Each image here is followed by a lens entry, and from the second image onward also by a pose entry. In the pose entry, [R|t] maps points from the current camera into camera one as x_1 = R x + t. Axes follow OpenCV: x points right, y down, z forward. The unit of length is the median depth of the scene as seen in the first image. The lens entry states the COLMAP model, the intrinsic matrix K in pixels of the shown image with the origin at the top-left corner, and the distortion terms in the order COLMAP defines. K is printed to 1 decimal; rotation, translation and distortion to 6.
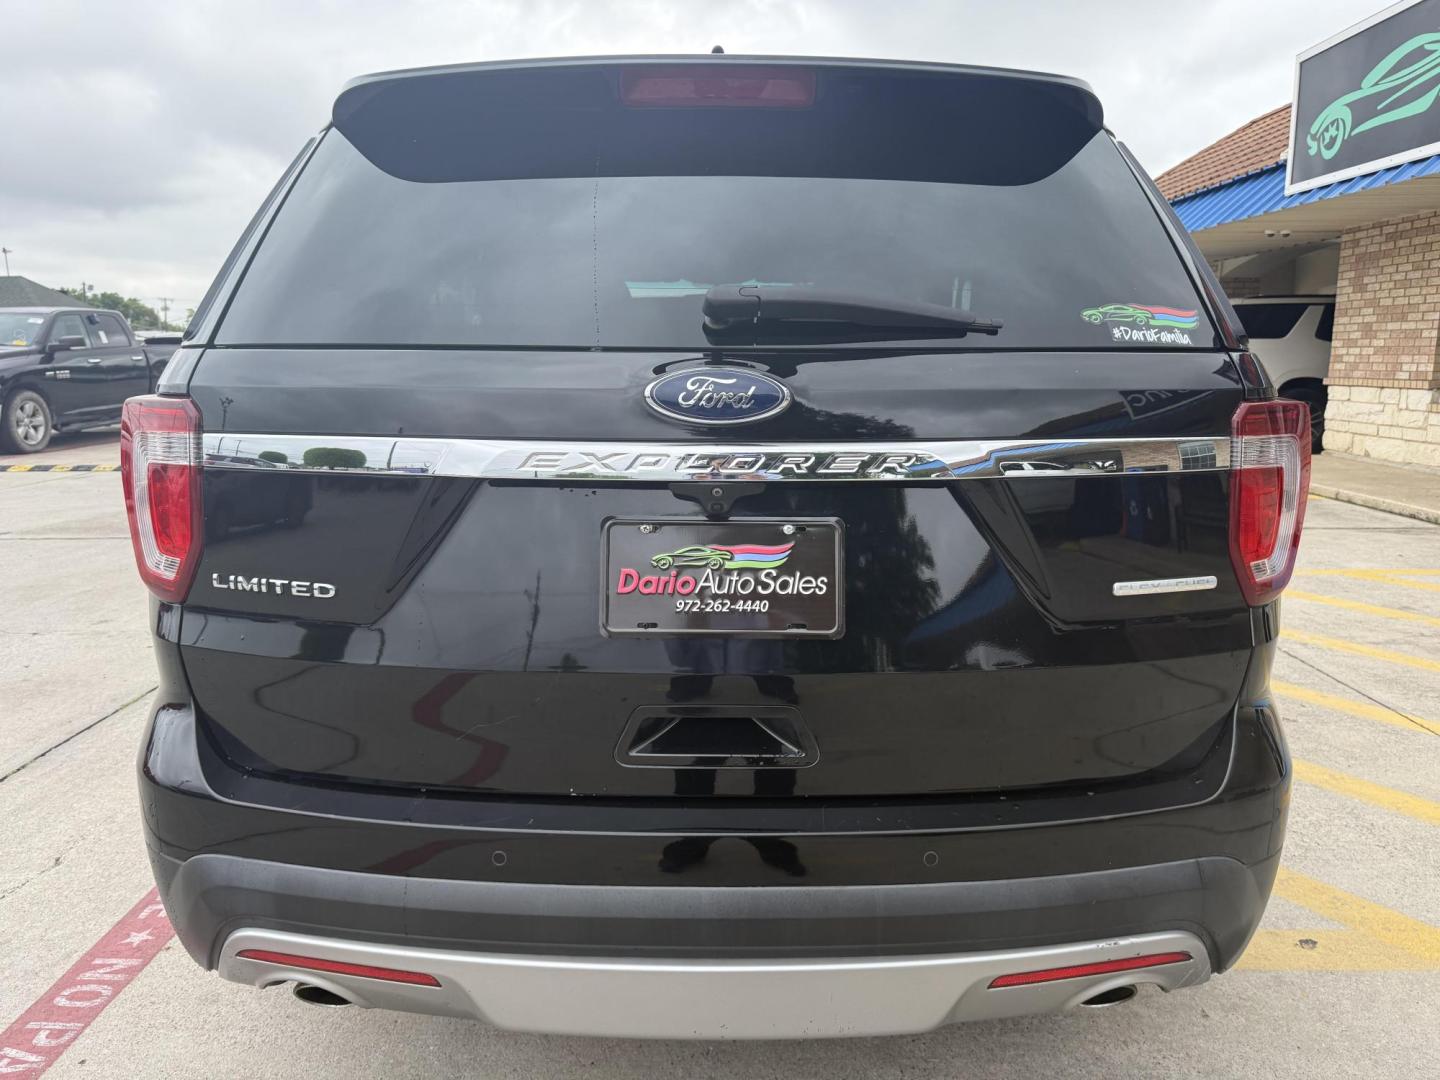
lens RADIAL K [[1031.7, 0, 714.2], [0, 1031.7, 537.3], [0, 0, 1]] dist [0.014146, -0.022917]
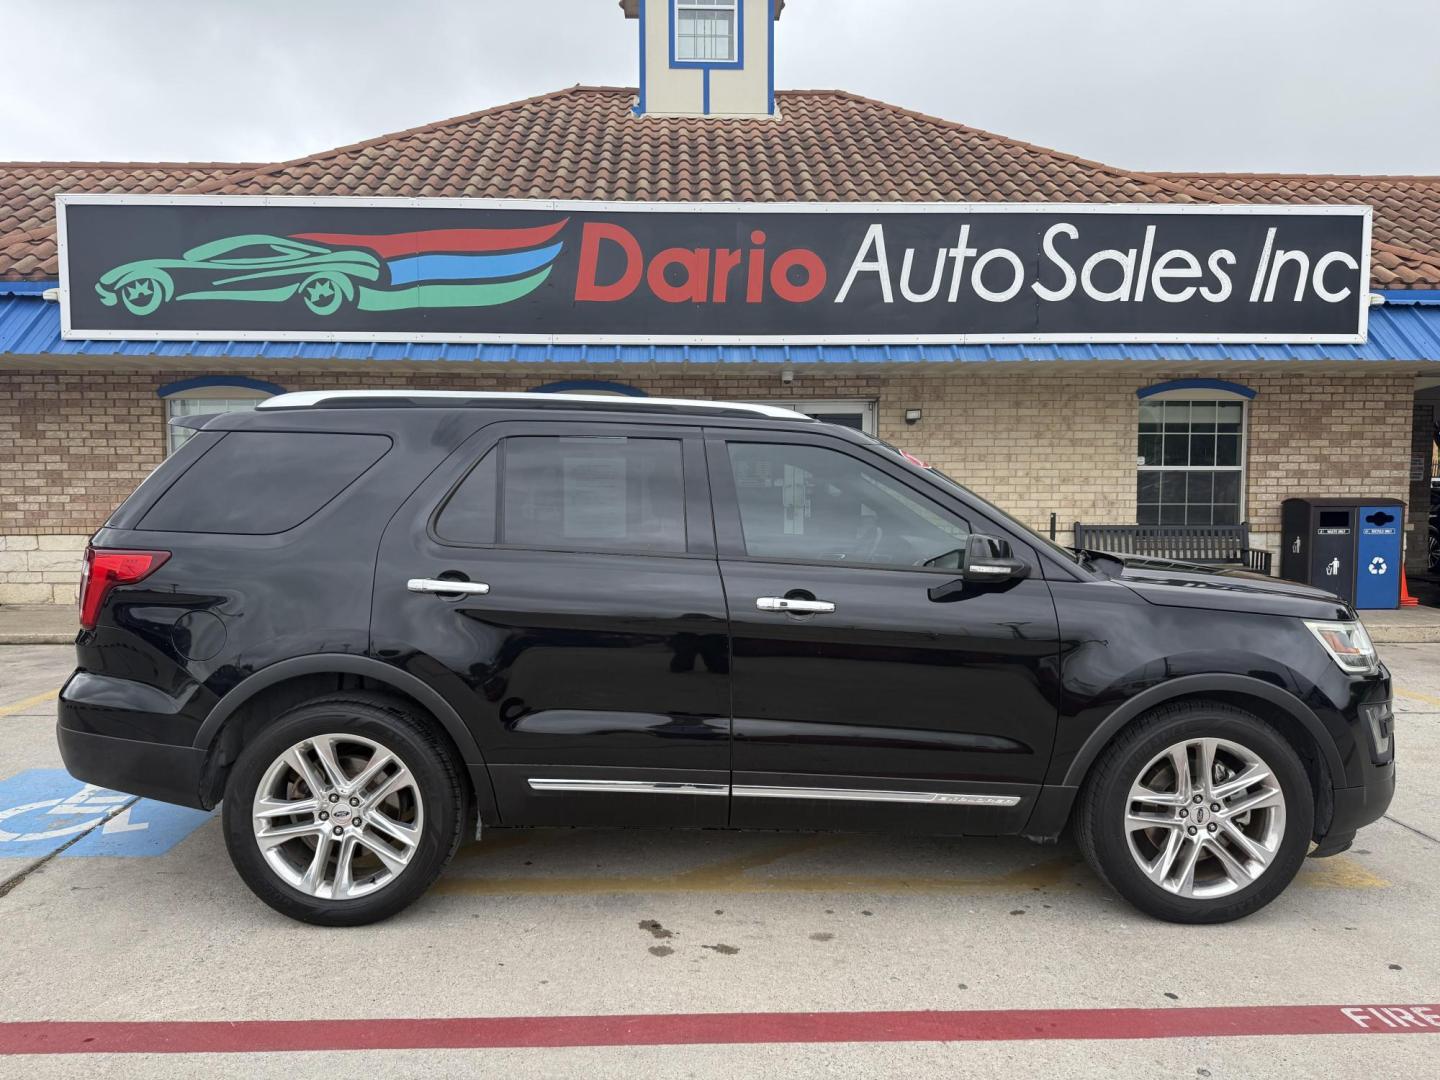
lens RADIAL K [[1031.7, 0, 710.9], [0, 1031.7, 545.1], [0, 0, 1]] dist [0.014146, -0.022917]
pose [[-0.041256, -0.063393, 0.997136, -0.436722], [0.172652, 0.982520, 0.069607, -0.116789], [-0.984119, 0.175029, -0.029590, 0.508371]]
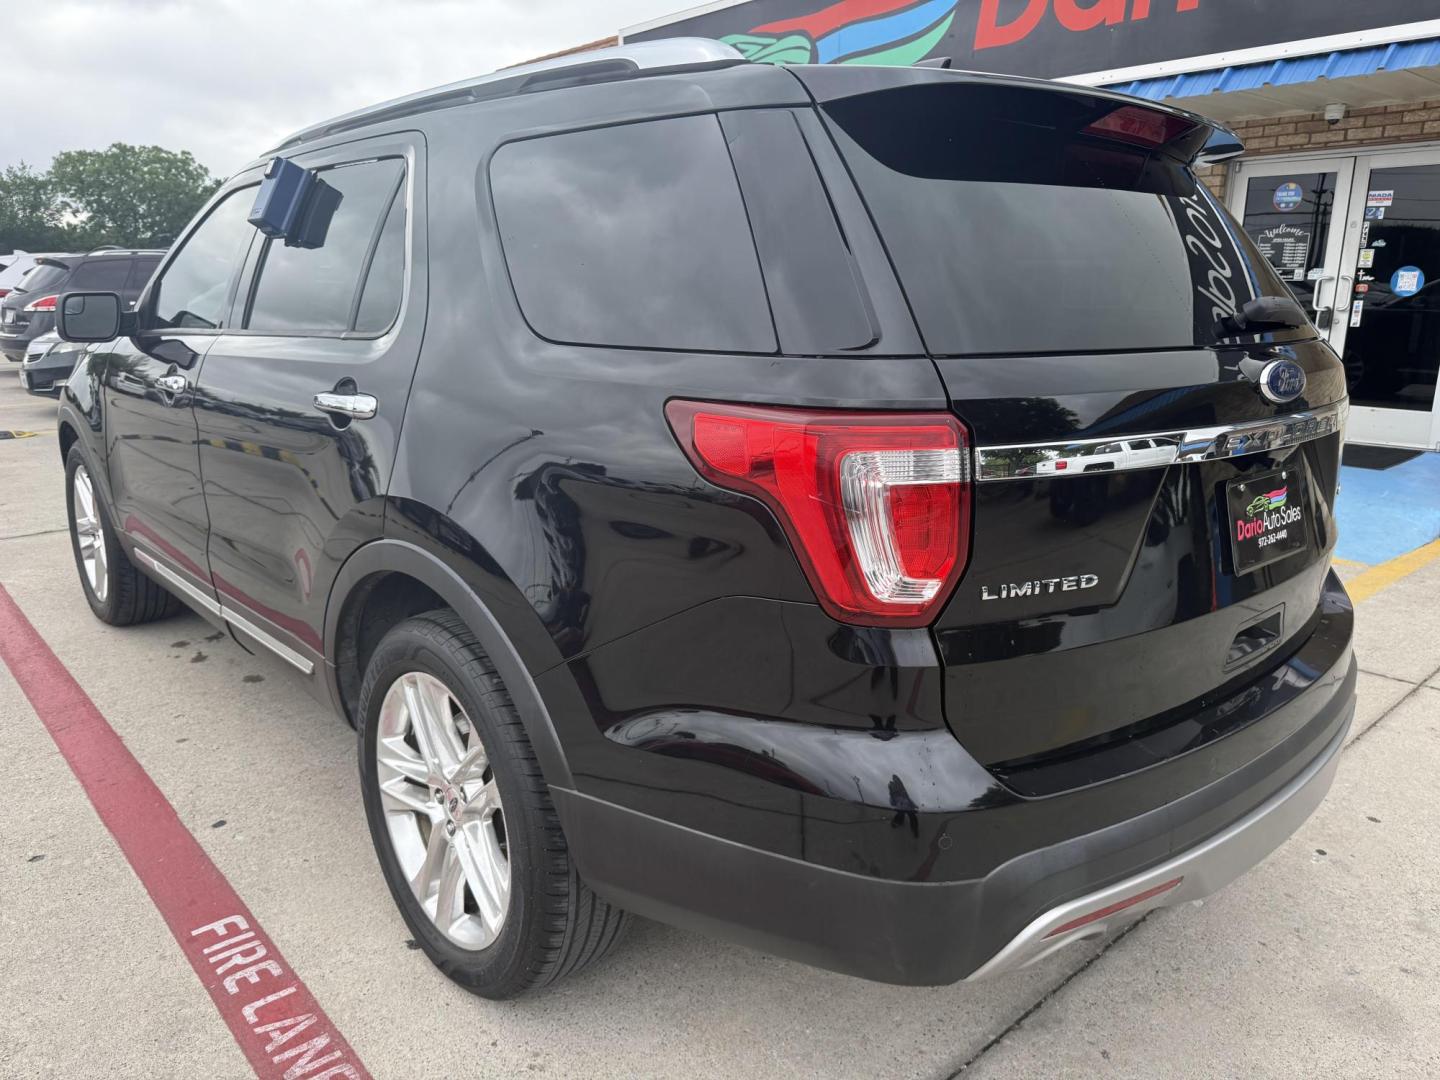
lens RADIAL K [[1031.7, 0, 707.9], [0, 1031.7, 545.8], [0, 0, 1]] dist [0.014146, -0.022917]
pose [[0.751893, -0.156337, 0.640481, -0.190307], [0.109690, 0.987602, 0.112295, -0.021050], [-0.650097, -0.014179, 0.759719, 0.059673]]
